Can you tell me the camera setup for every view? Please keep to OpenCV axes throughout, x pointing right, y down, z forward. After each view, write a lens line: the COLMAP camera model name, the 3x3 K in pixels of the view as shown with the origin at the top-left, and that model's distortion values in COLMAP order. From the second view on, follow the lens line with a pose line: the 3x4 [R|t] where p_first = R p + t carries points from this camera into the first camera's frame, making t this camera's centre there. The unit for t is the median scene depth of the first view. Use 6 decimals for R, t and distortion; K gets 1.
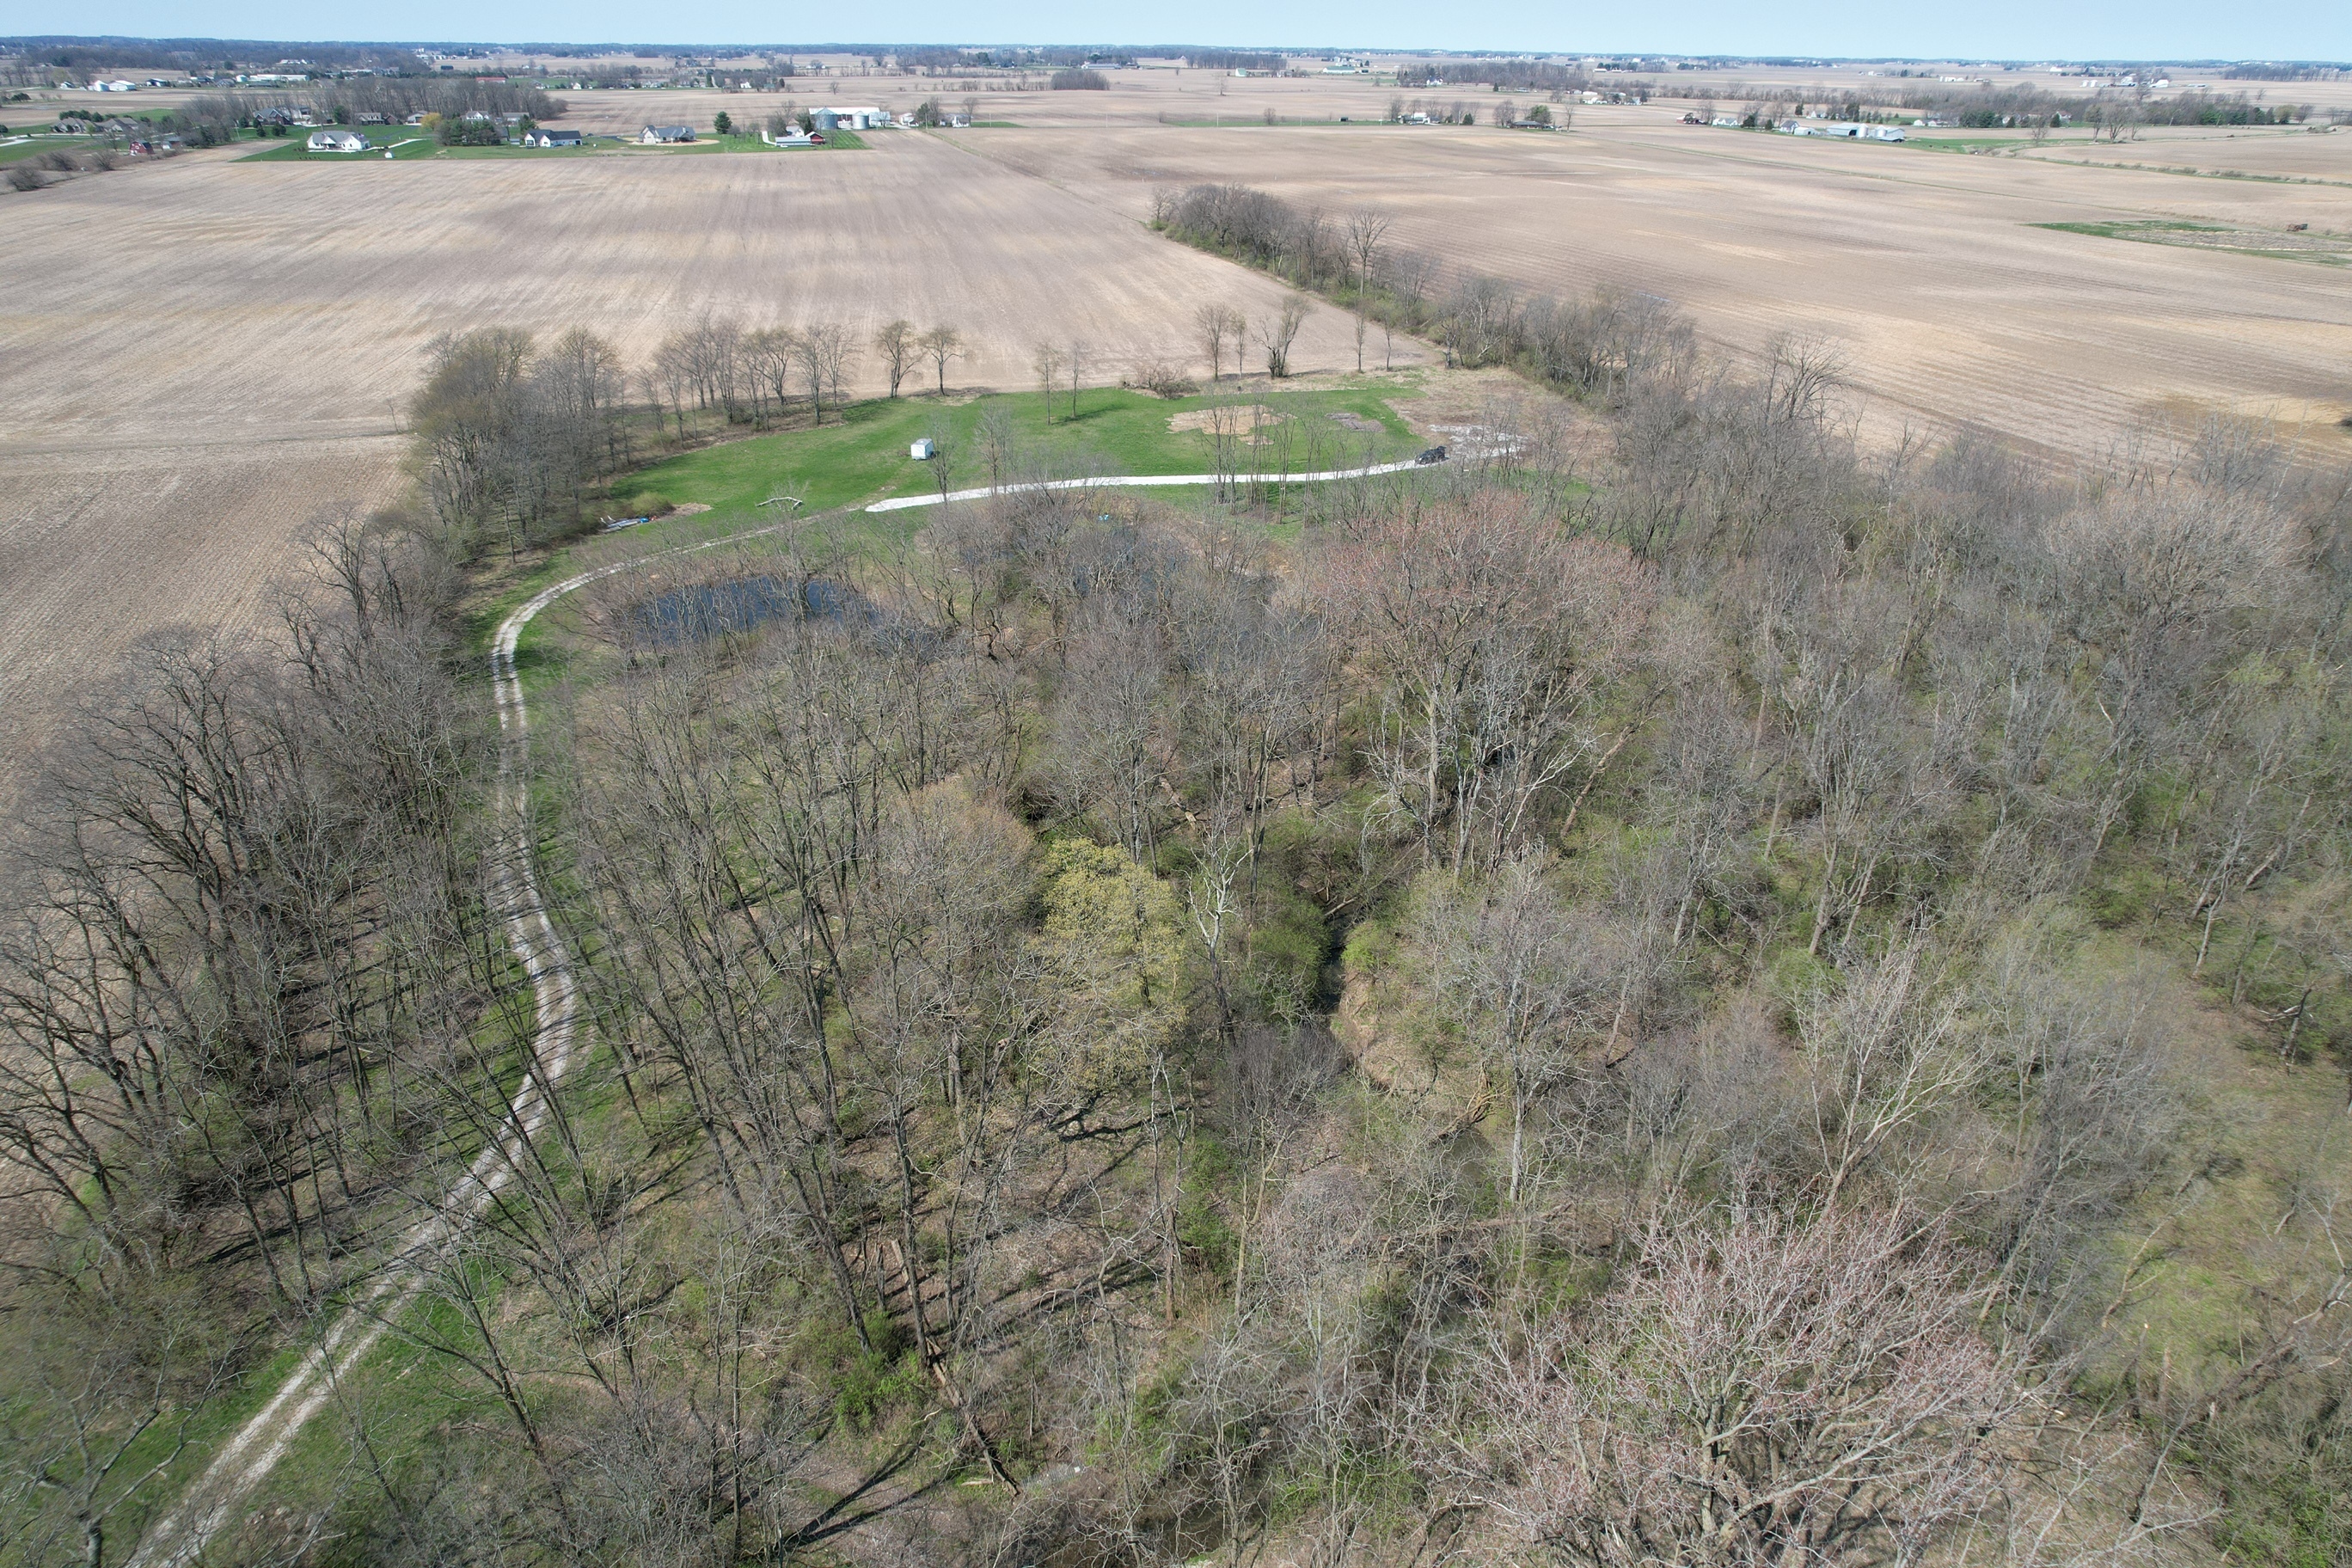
lens RADIAL K [[1501.1, 0, 1182.1], [0, 1501.1, 775.4], [0, 0, 1]] dist [-0.074622, 0.071330]
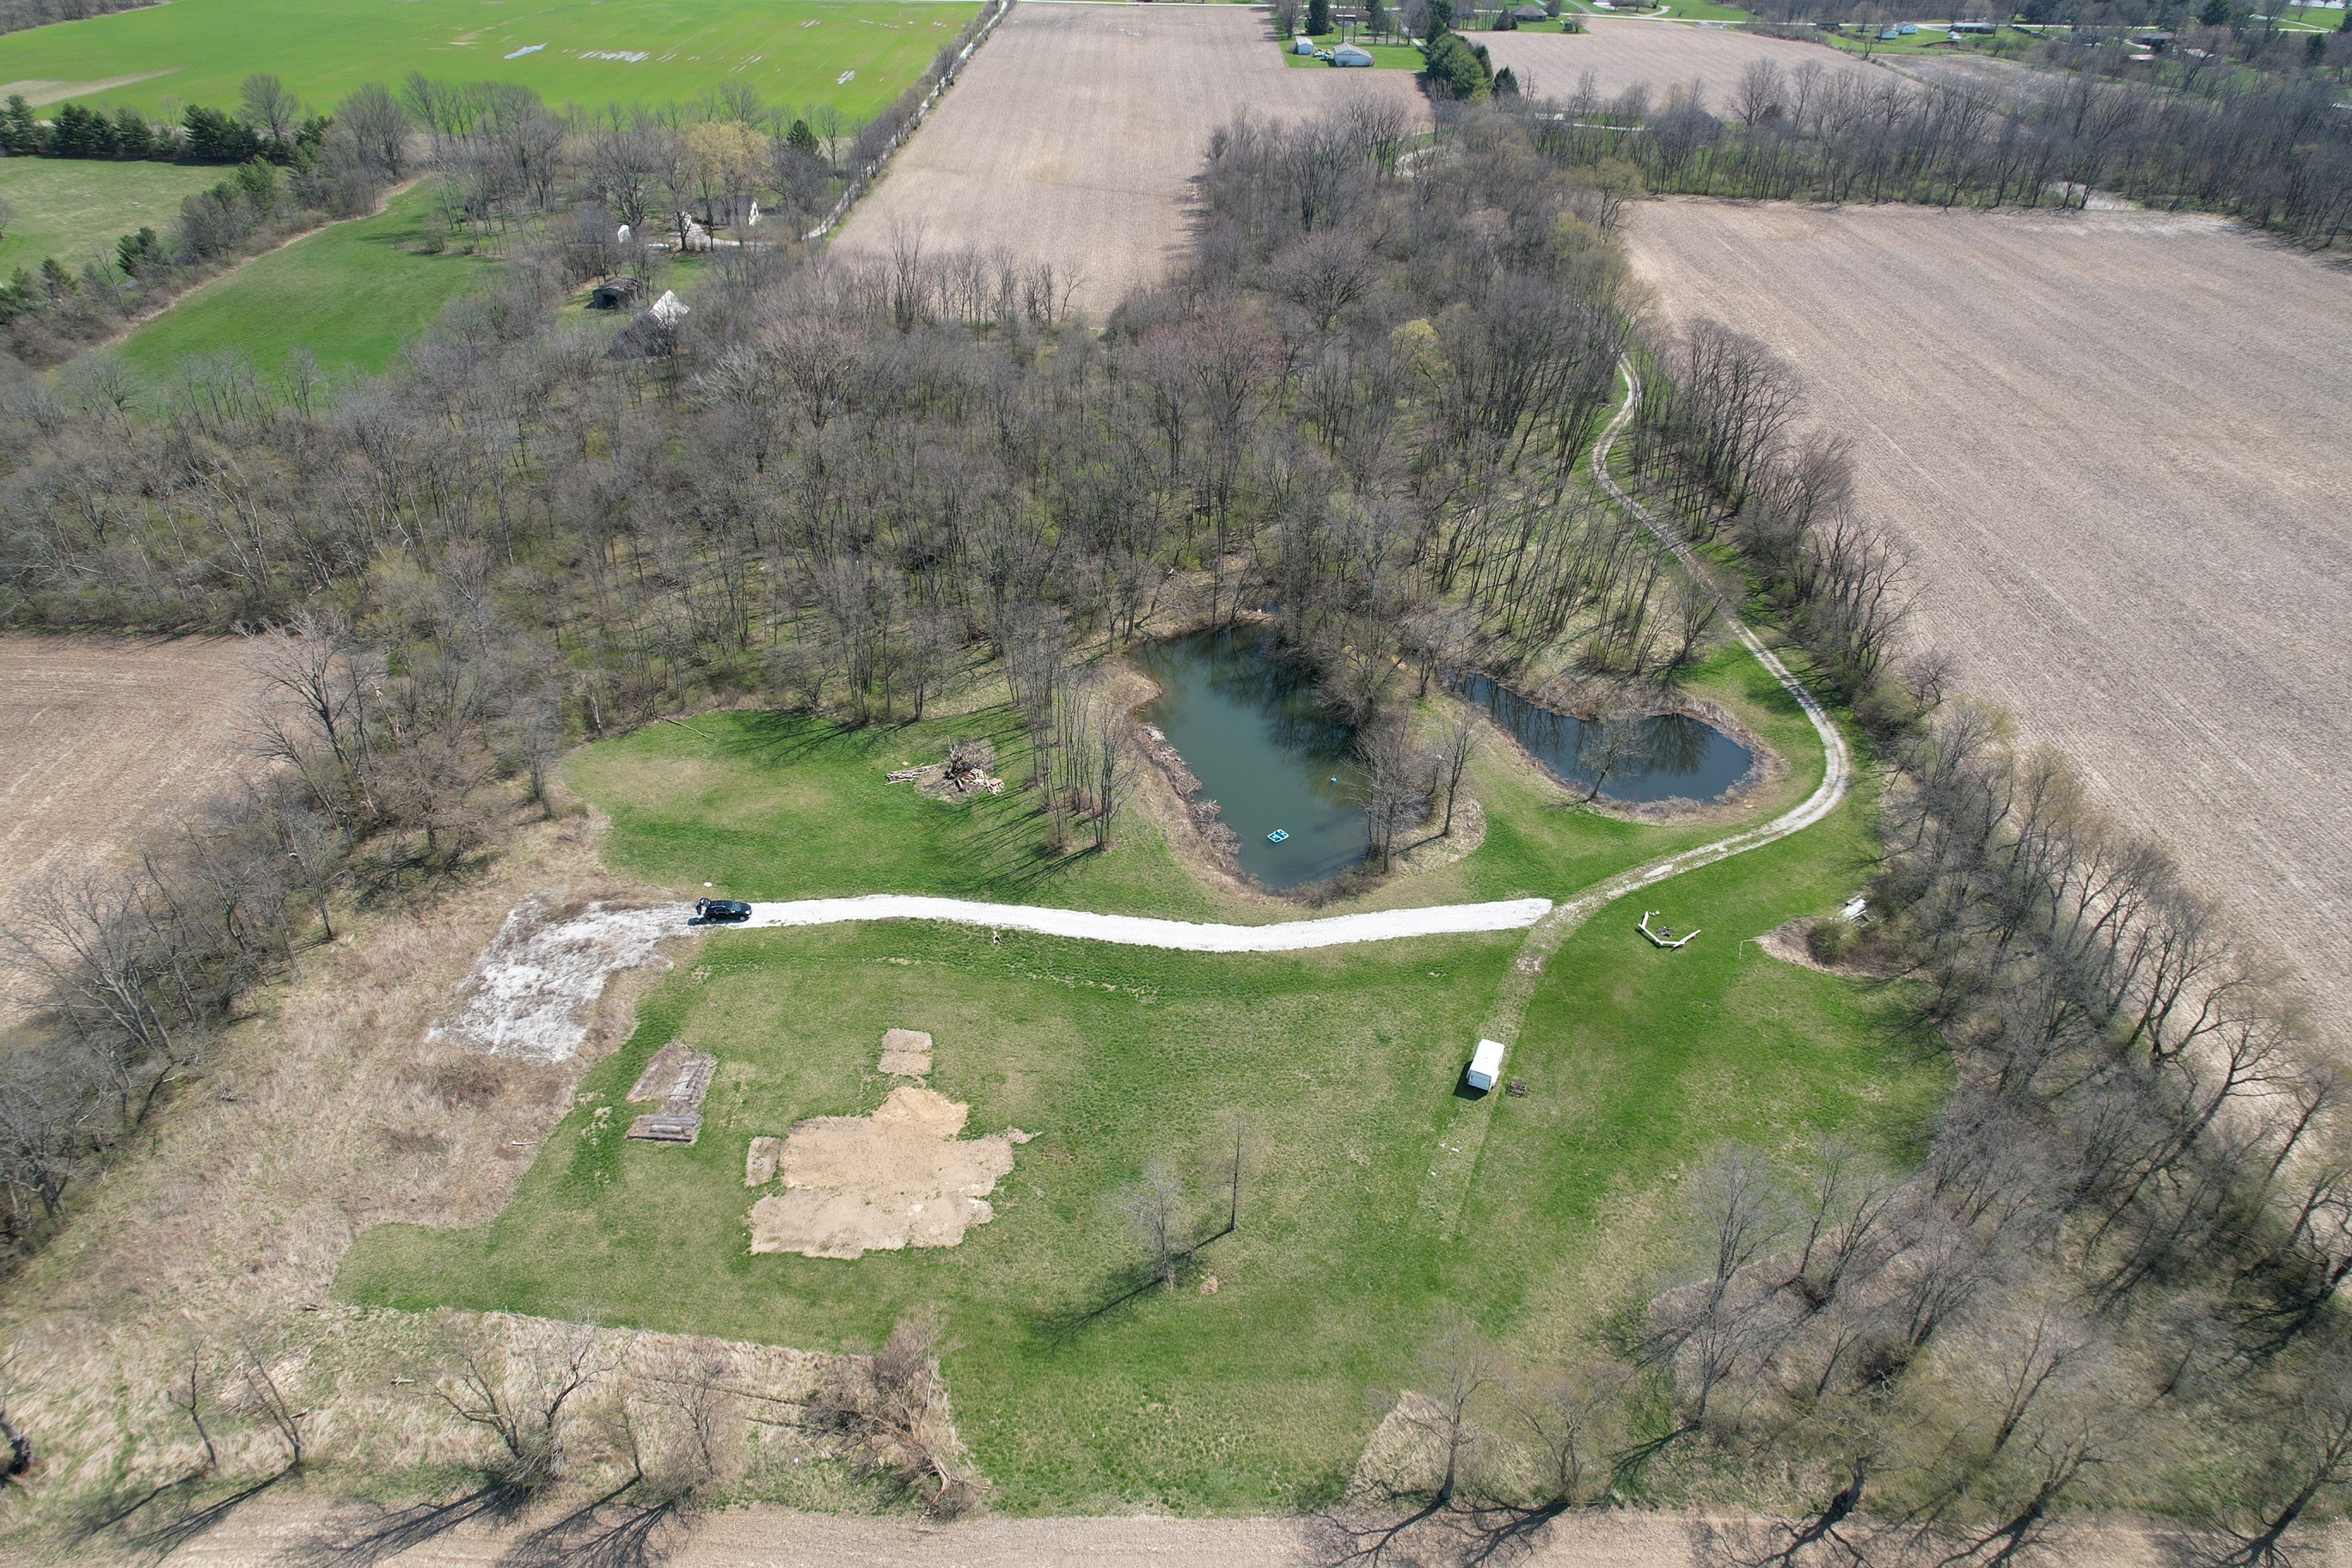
lens RADIAL K [[1504.5, 0, 1176.0], [0, 1504.5, 784.0], [0, 0, 1]] dist [-0.074542, 0.064326]
pose [[-0.955908, -0.182742, 0.229879, -0.053249], [0.110029, 0.502900, 0.857313, -0.247269], [-0.272273, 0.844806, -0.460619, 0.374637]]
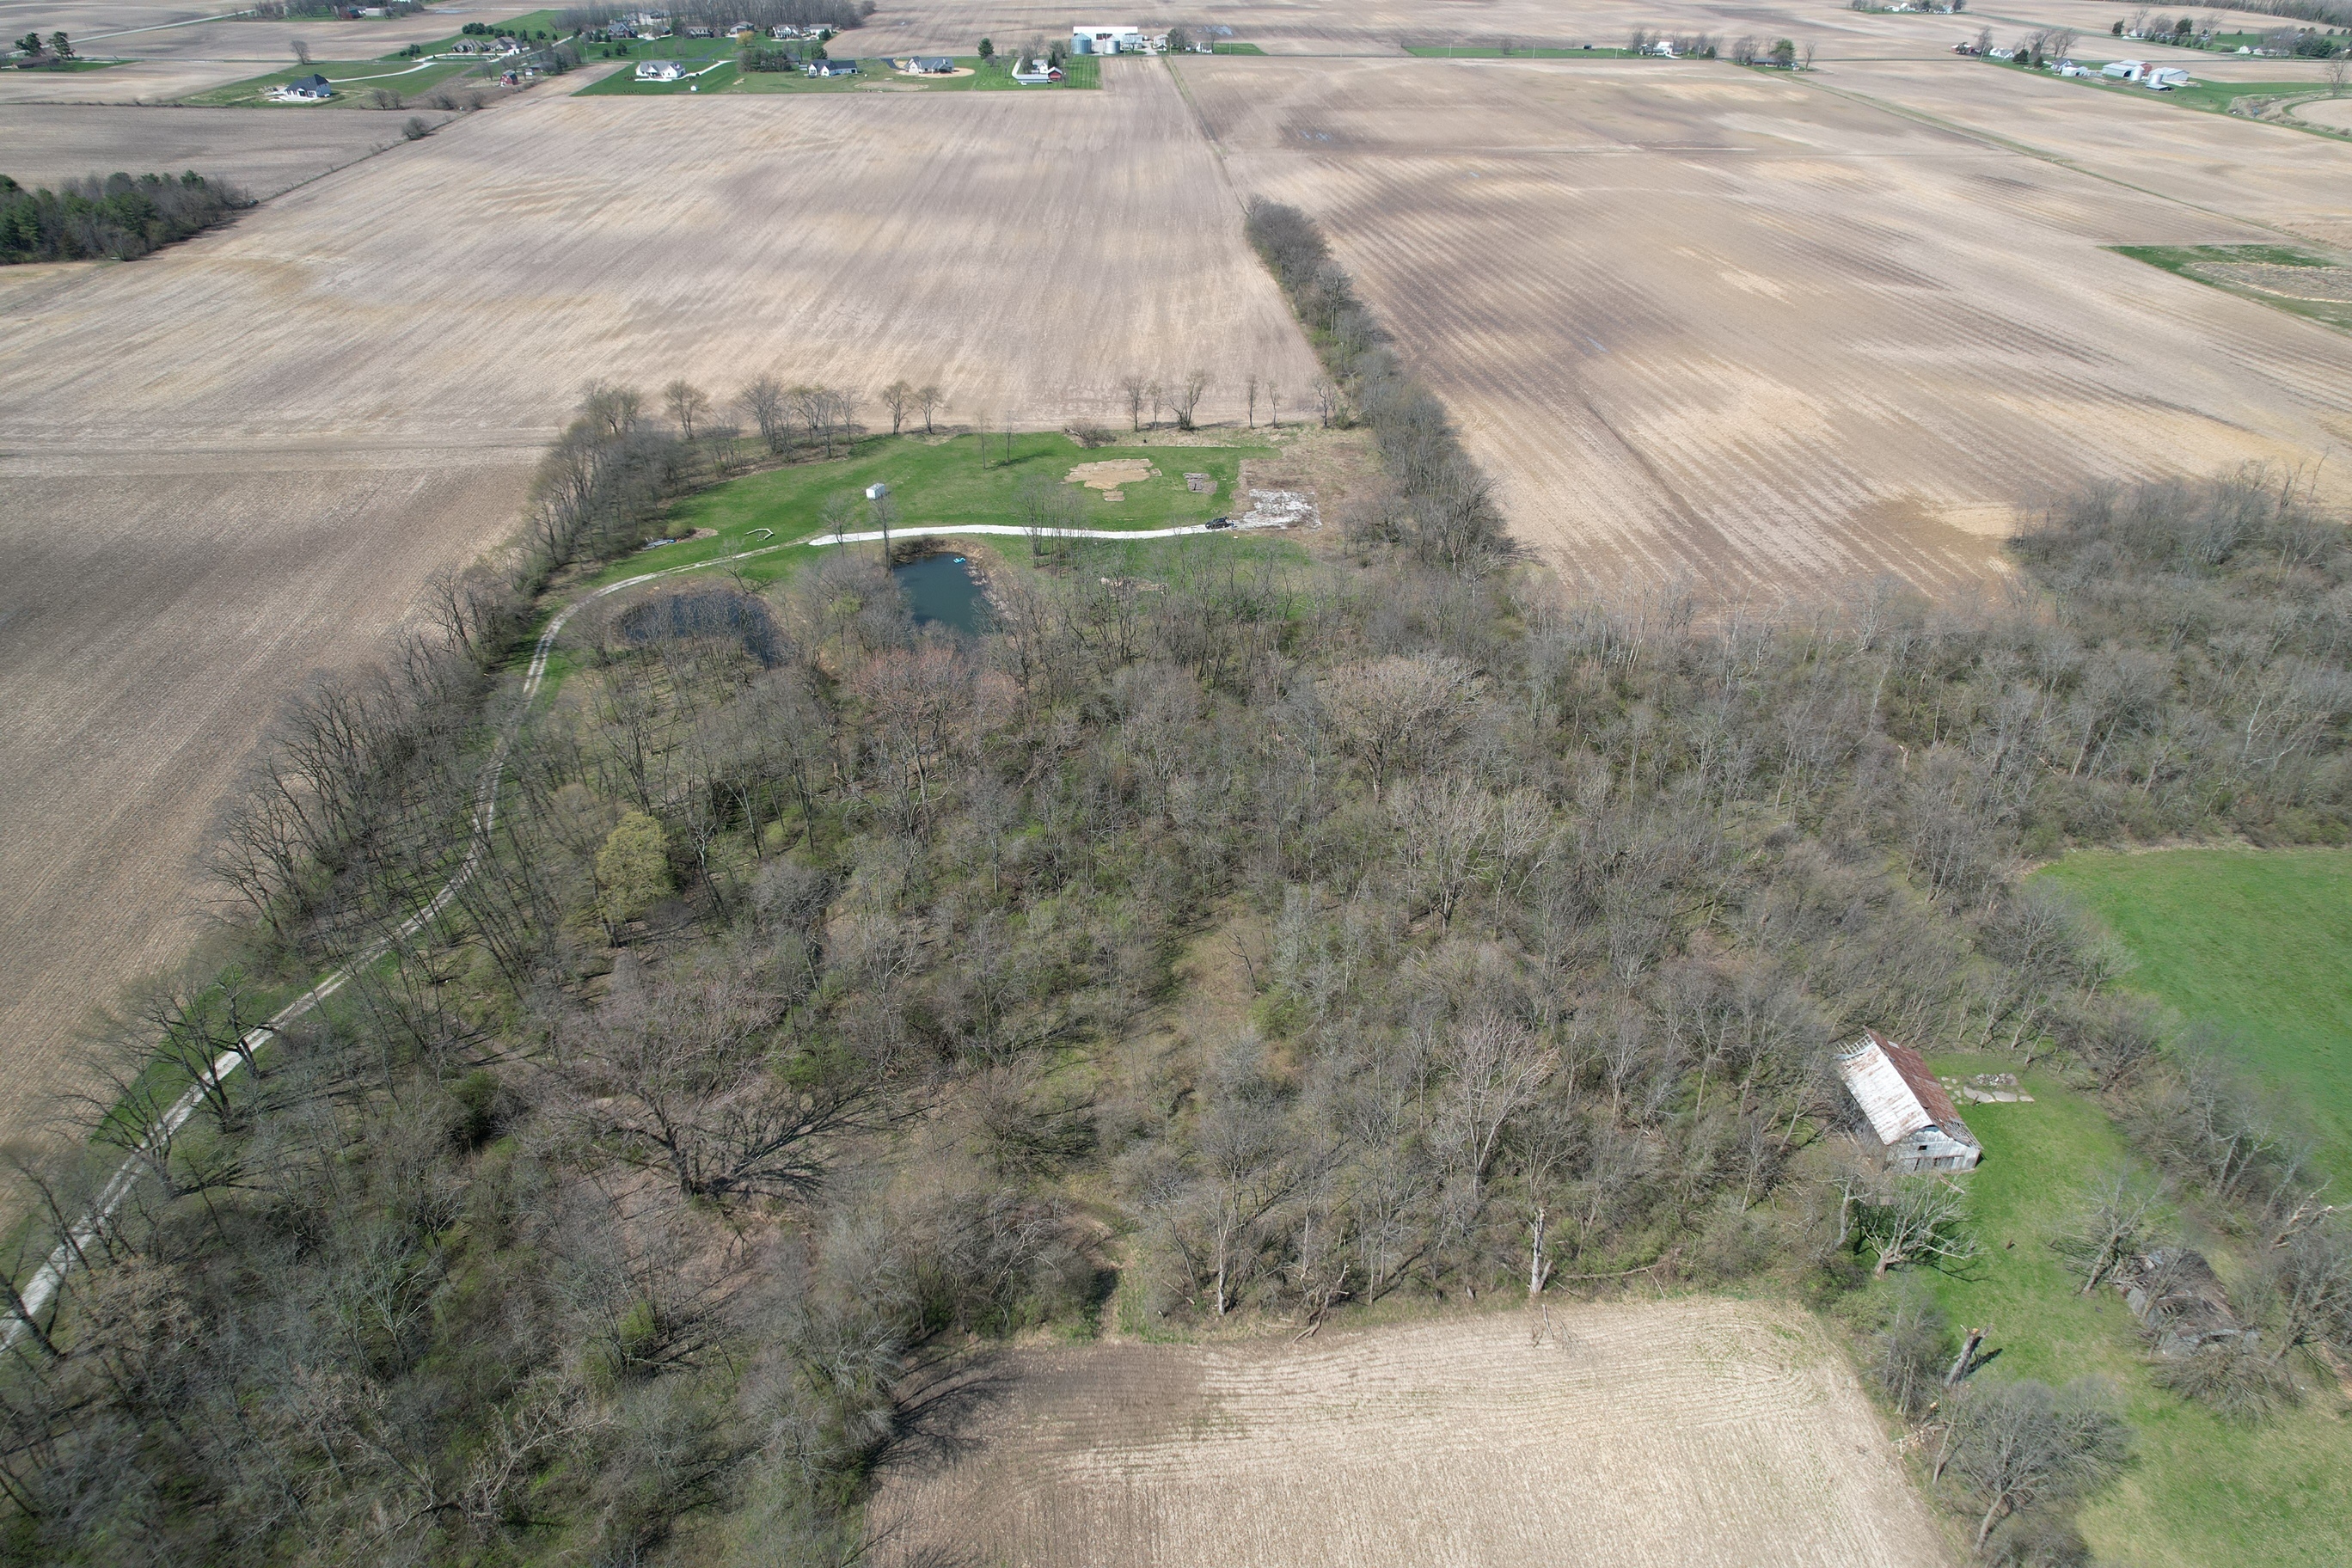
lens RADIAL K [[1501.1, 0, 1182.1], [0, 1501.1, 775.4], [0, 0, 1]] dist [-0.074622, 0.071330]
pose [[0.975344, 0.114682, -0.188553, 0.132191], [-0.097004, 0.990199, 0.100476, -0.036588], [0.198228, -0.079709, 0.976910, -0.122195]]
